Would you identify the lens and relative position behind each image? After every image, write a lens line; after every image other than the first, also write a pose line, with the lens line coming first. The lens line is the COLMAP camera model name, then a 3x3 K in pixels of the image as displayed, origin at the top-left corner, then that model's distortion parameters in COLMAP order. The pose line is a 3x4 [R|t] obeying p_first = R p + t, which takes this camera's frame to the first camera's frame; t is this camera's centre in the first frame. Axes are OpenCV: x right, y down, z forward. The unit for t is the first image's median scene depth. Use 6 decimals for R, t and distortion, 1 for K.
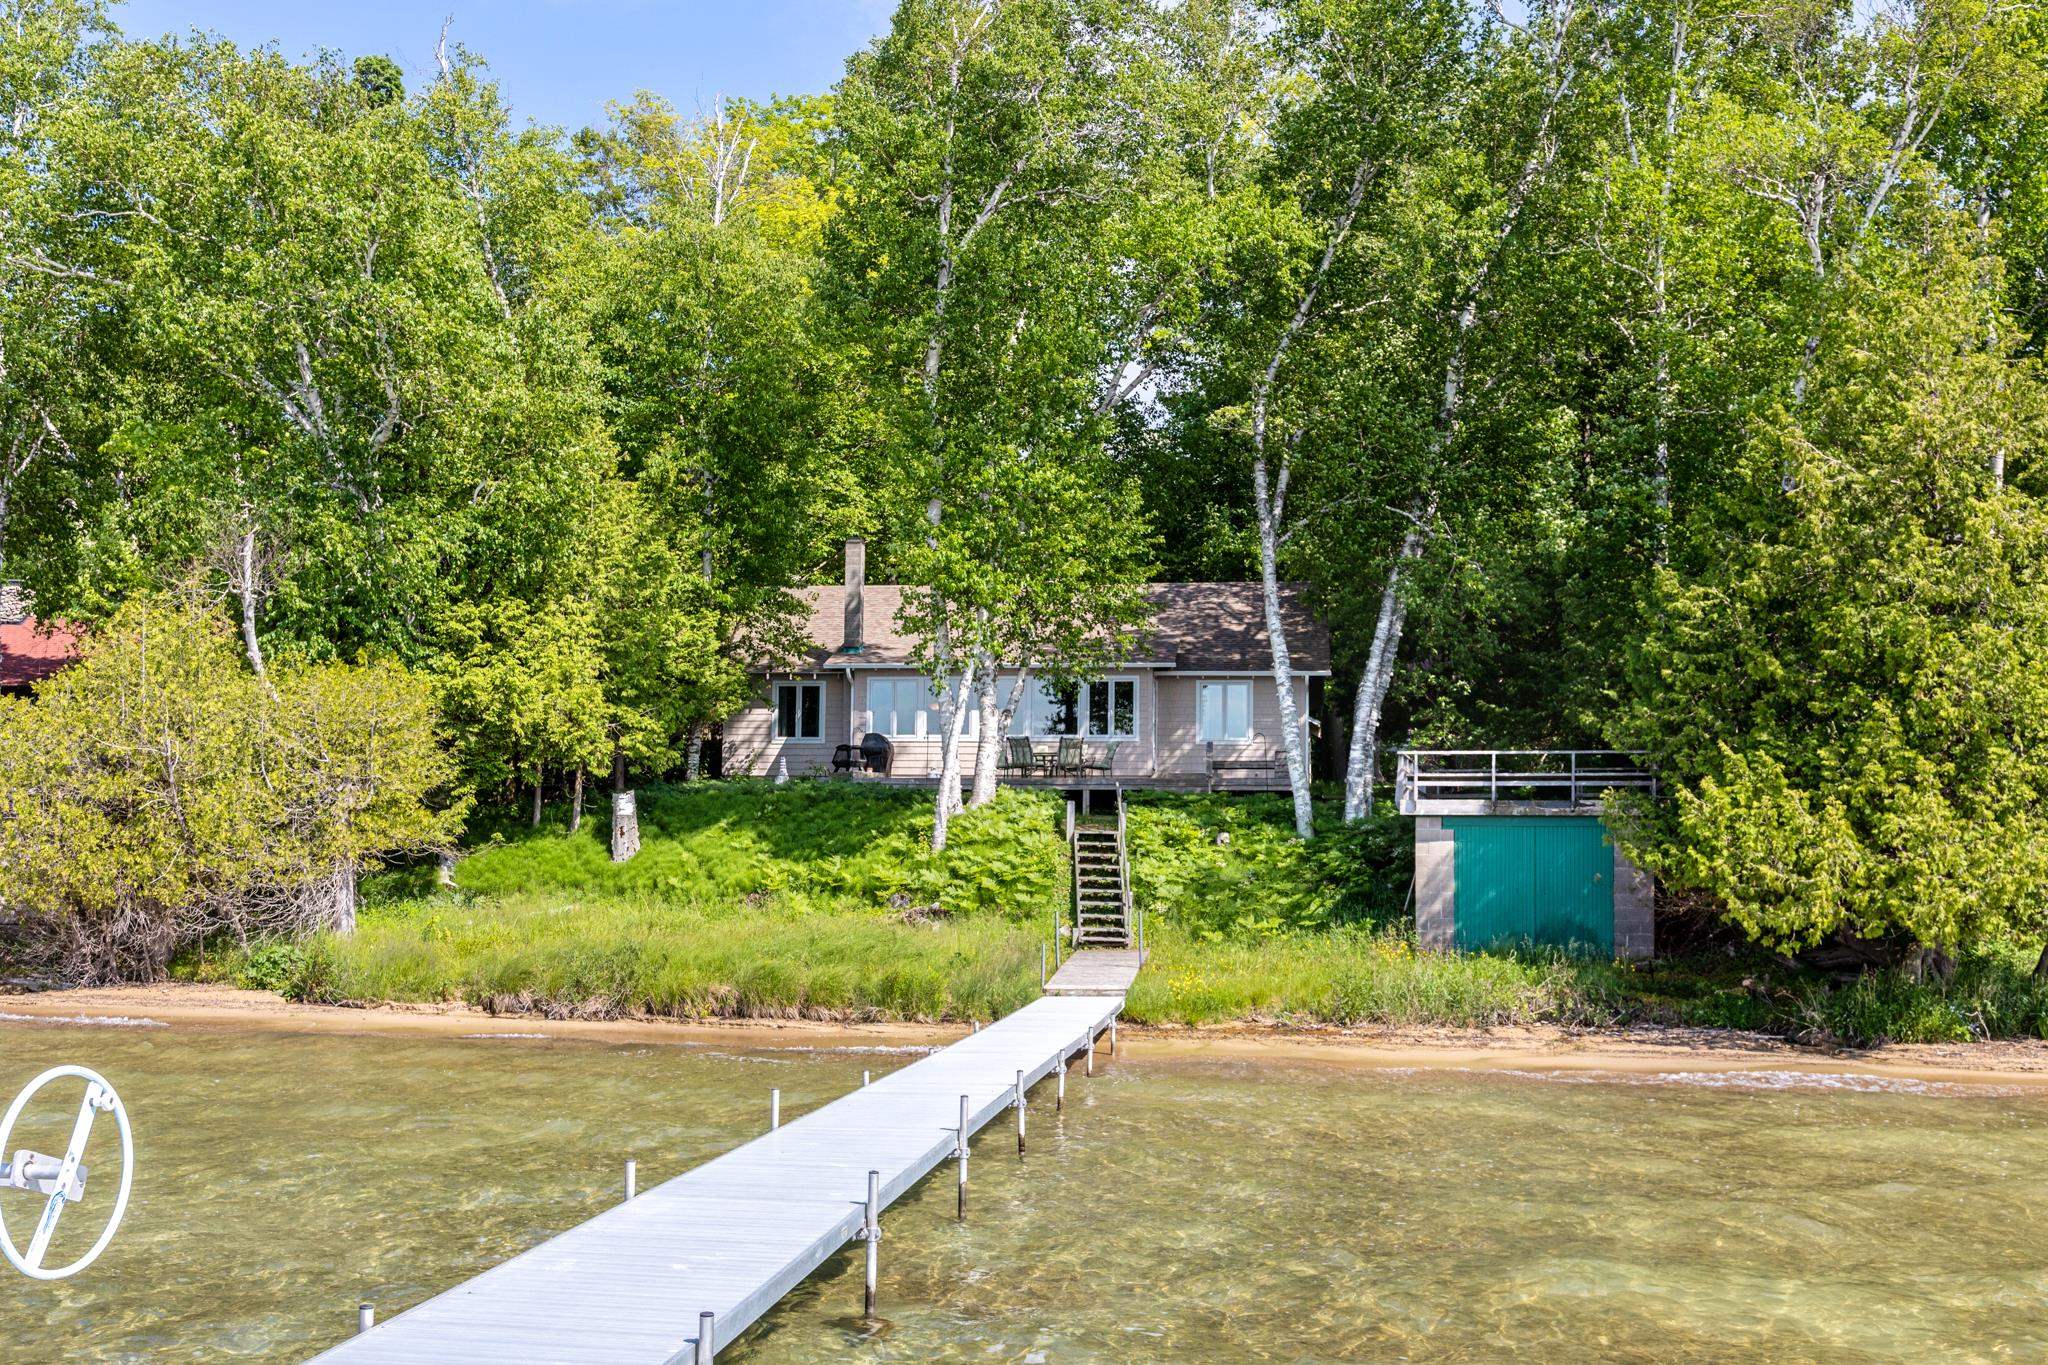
lens RADIAL K [[1943.0, 0, 1031.9], [0, 1943.0, 676.7], [0, 0, 1]] dist [0.001917, 0.000000]
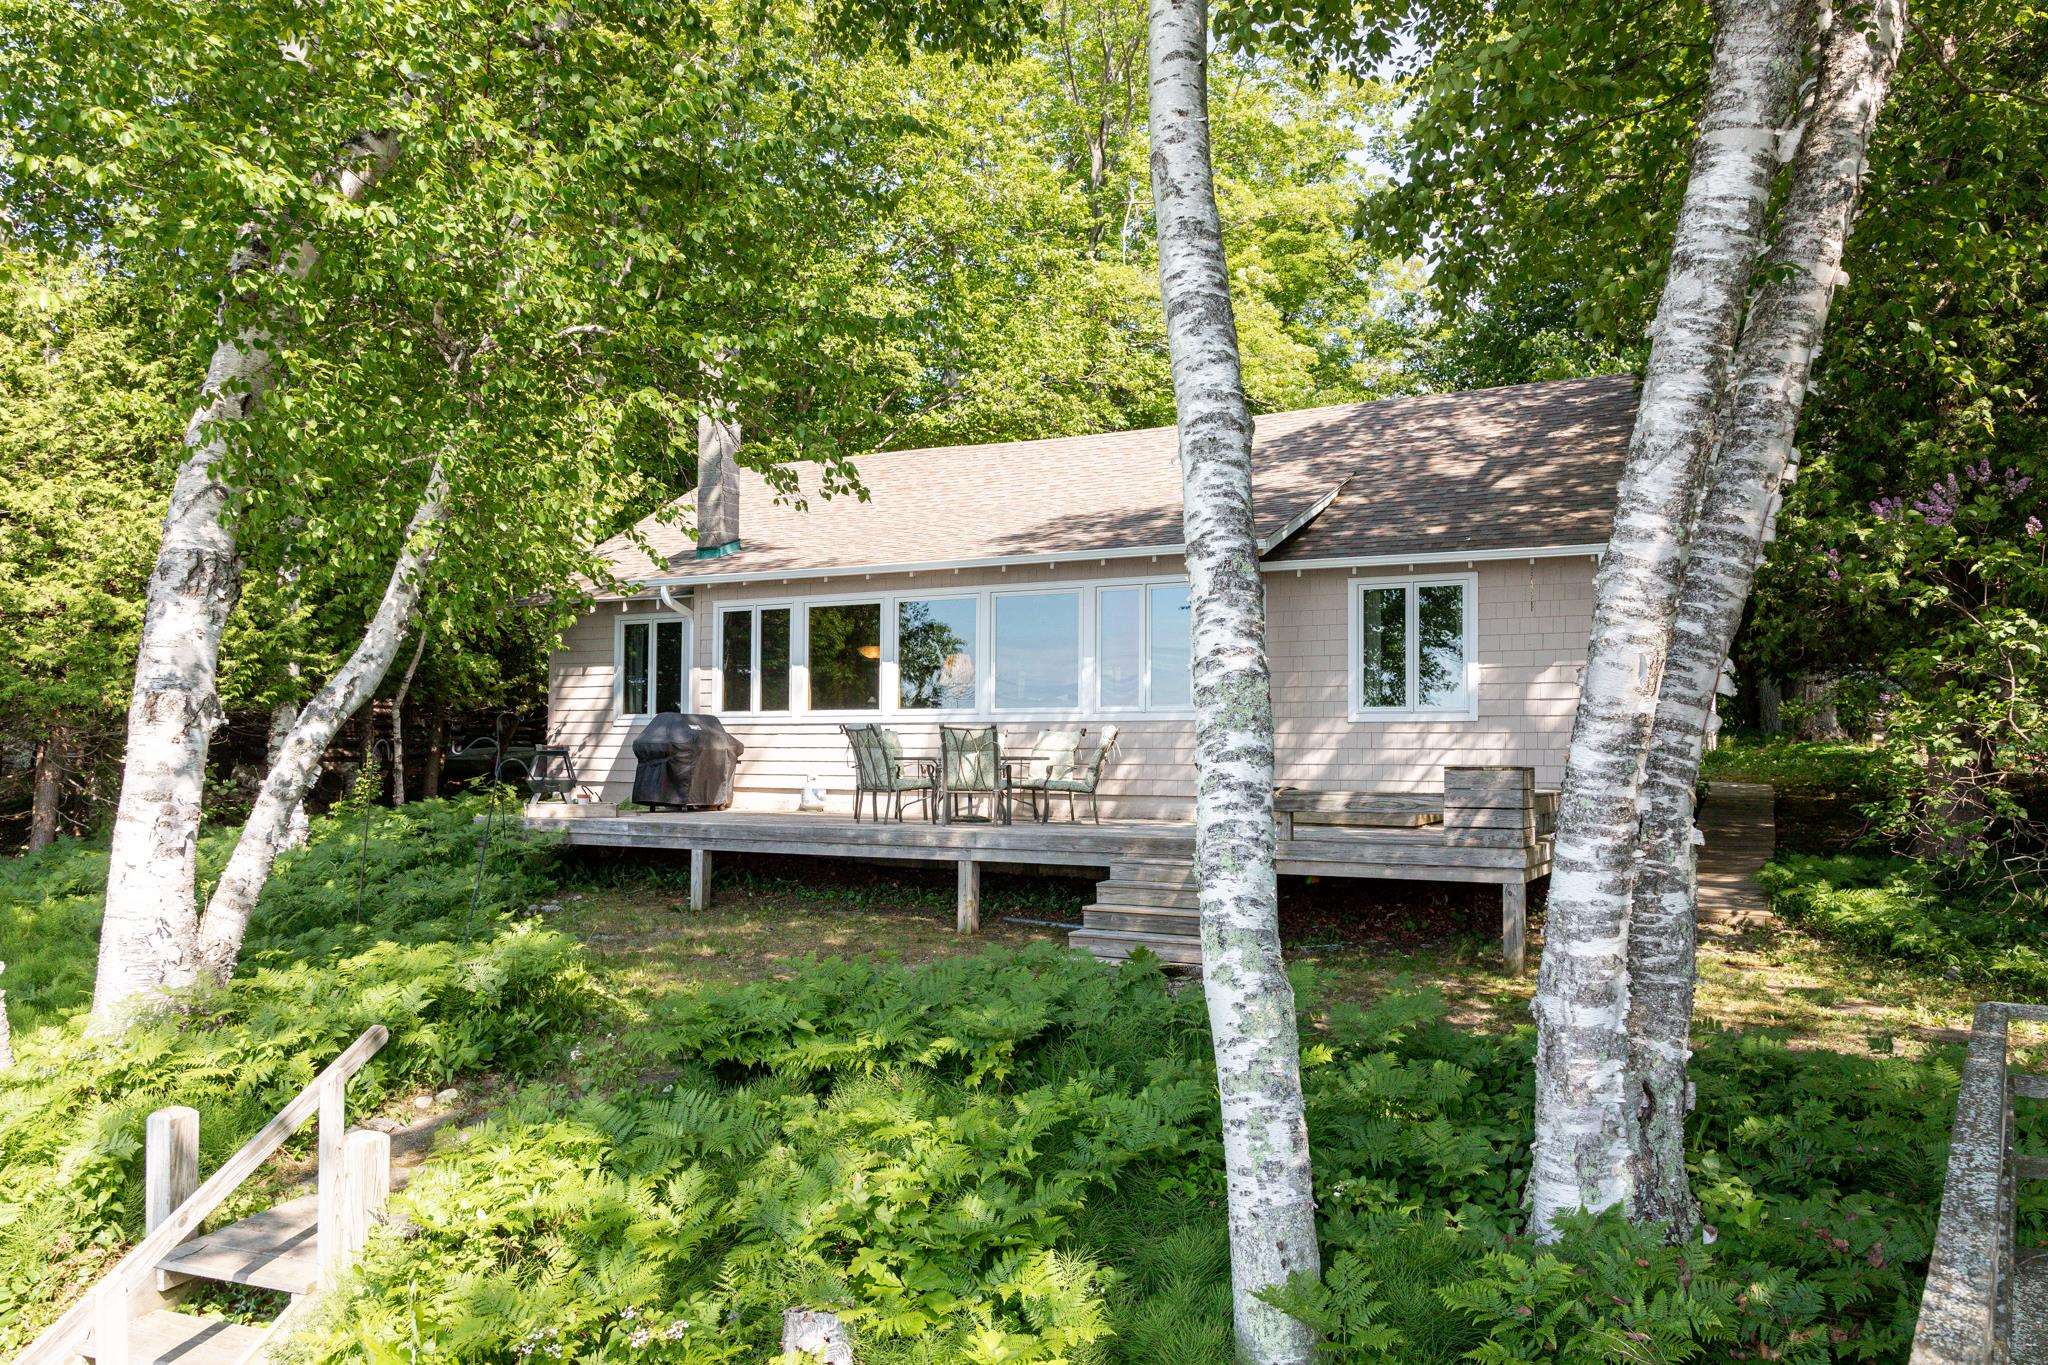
lens RADIAL K [[1415.5, 0, 1025.4], [0, 1415.5, 691.9], [0, 0, 1]] dist [-0.005185, -0.000547]
pose [[0.937808, -0.017297, -0.346722, 0.155326], [0.036341, 0.998162, 0.048501, 0.010707], [0.345246, -0.058085, 0.936713, 0.803153]]
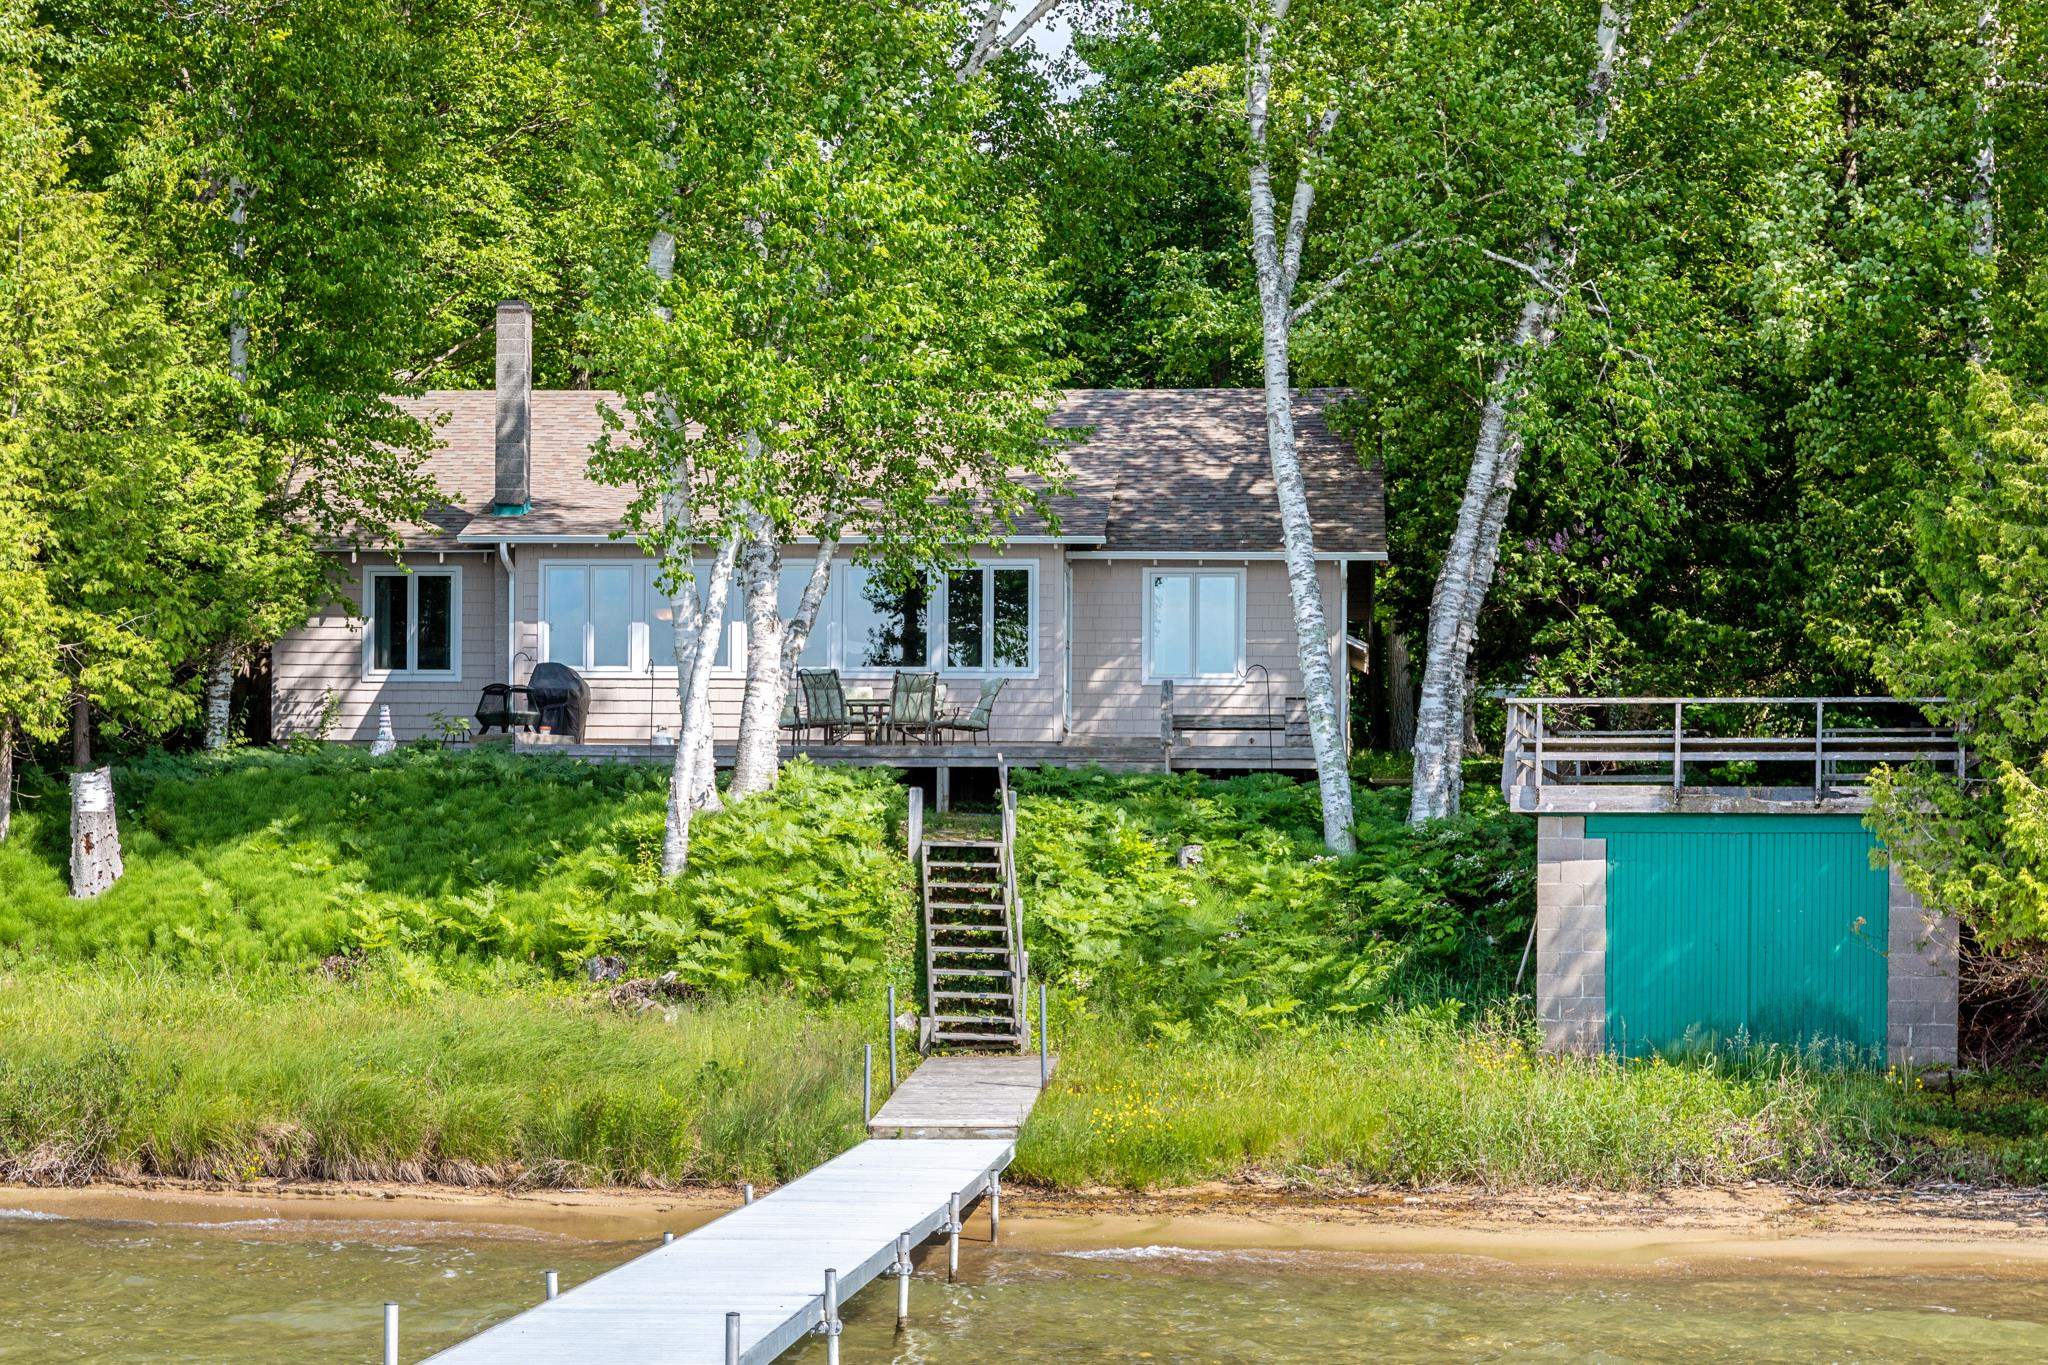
lens RADIAL K [[3592.4, 0, 1014.5], [0, 3592.4, 688.7], [0, 0, 1]] dist [-0.004846, 0.000000]
pose [[0.998709, 0.002643, 0.050731, -0.003261], [-0.004452, 0.999357, 0.035564, -0.000127], [-0.050605, -0.035744, 0.998079, -0.012214]]
